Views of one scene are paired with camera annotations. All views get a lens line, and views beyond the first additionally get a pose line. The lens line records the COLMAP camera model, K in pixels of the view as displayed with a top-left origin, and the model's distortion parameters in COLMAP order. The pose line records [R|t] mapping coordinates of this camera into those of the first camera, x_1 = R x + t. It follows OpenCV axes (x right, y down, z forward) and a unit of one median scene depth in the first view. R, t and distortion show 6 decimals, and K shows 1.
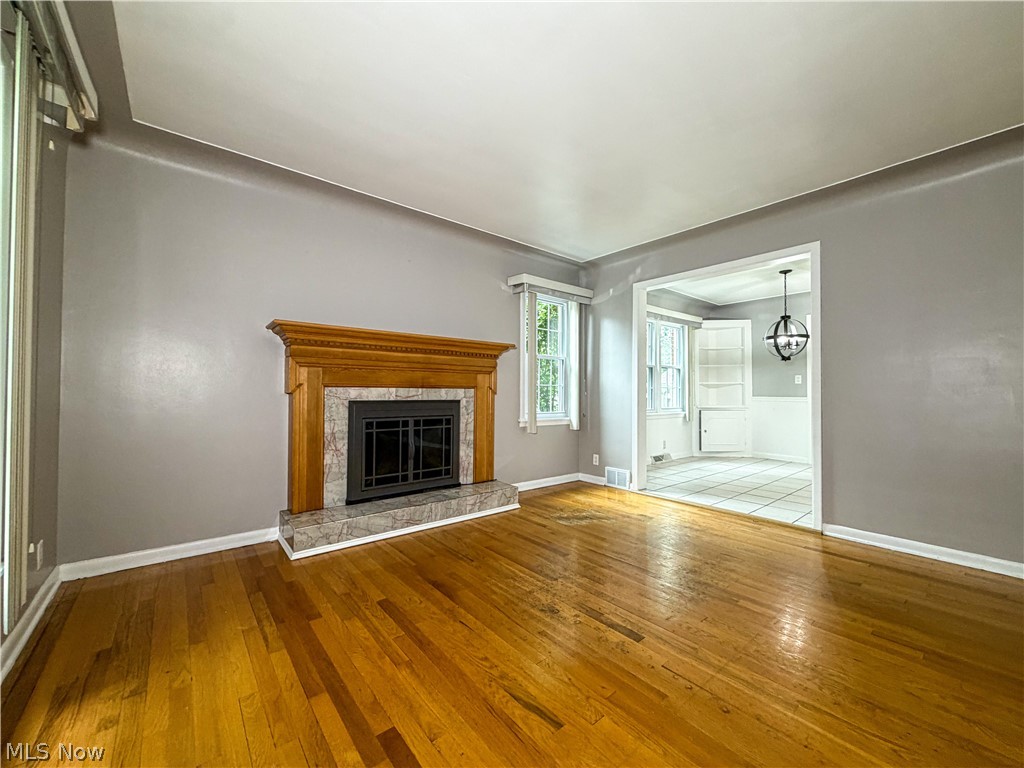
lens RADIAL K [[411.4, 0, 512.0], [0, 411.4, 387.8], [0, 0, 1]] dist [-0.002488, 0.000600]
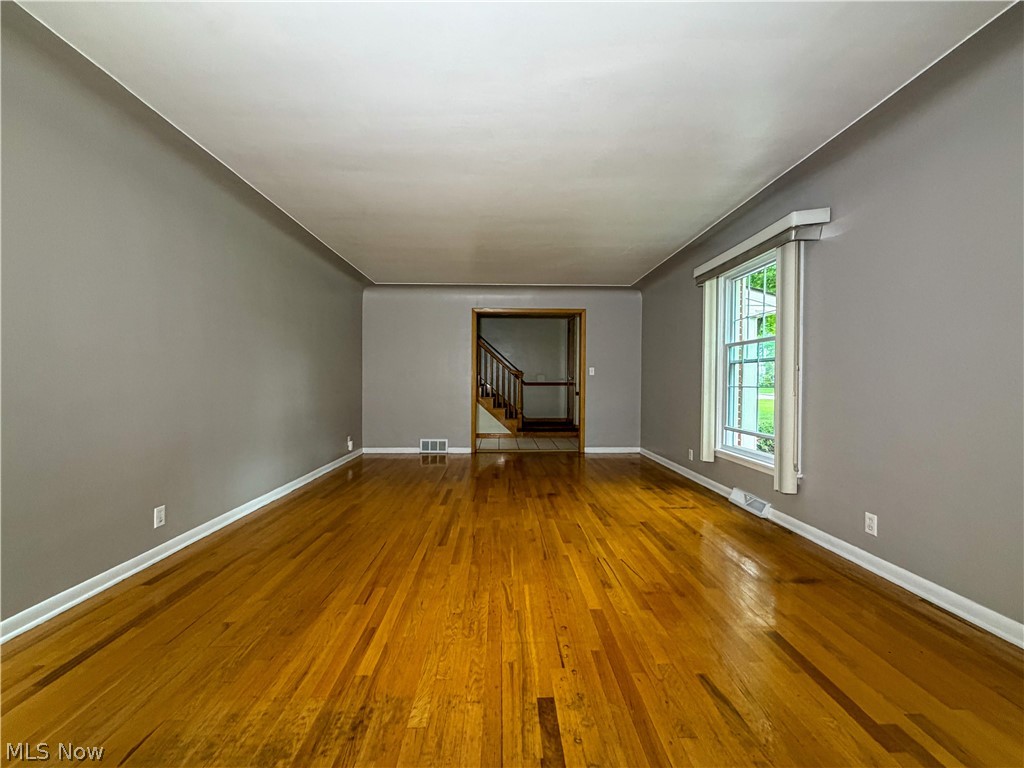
lens RADIAL K [[411.4, 0, 513.3], [0, 411.4, 383.8], [0, 0, 1]] dist [-0.002488, 0.000600]
pose [[-0.790531, -0.015426, 0.612227, -0.060691], [-0.016064, 0.999861, 0.004451, -0.006673], [-0.612211, -0.006317, -0.790669, 0.824414]]
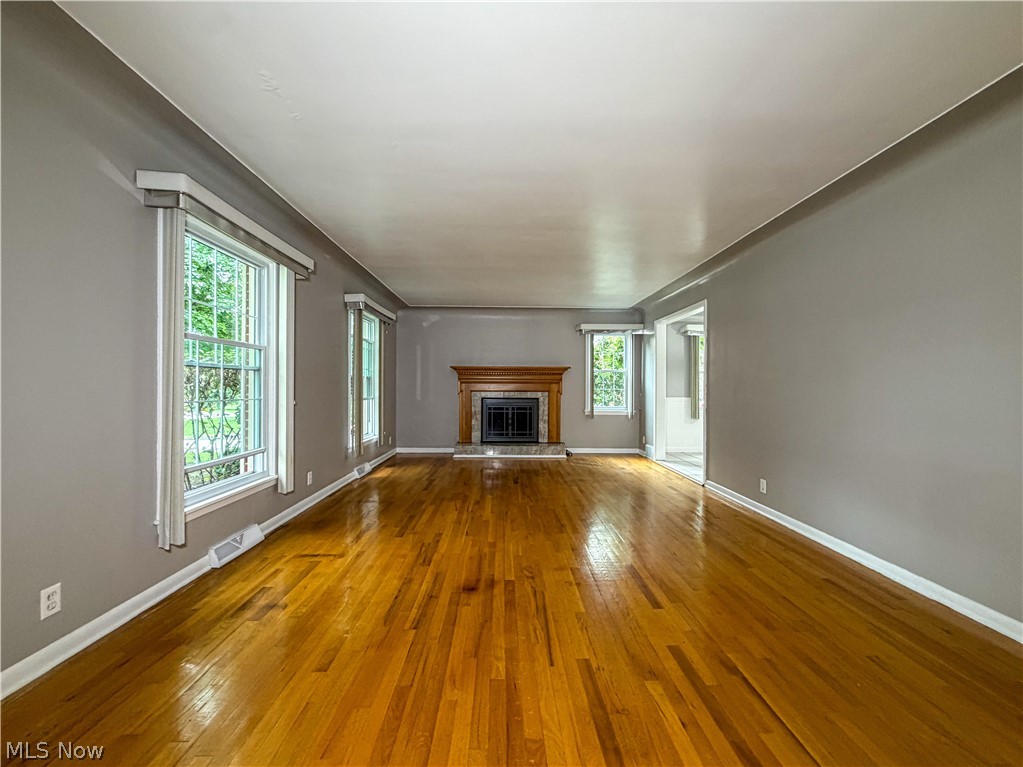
lens RADIAL K [[411.0, 0, 511.3], [0, 411.0, 384.8], [0, 0, 1]] dist [-0.002488, 0.000600]
pose [[0.782748, -0.006162, -0.622308, 0.993389], [0.006048, 0.999979, -0.002295, -0.028646], [0.622309, -0.001968, 0.782769, -0.589807]]
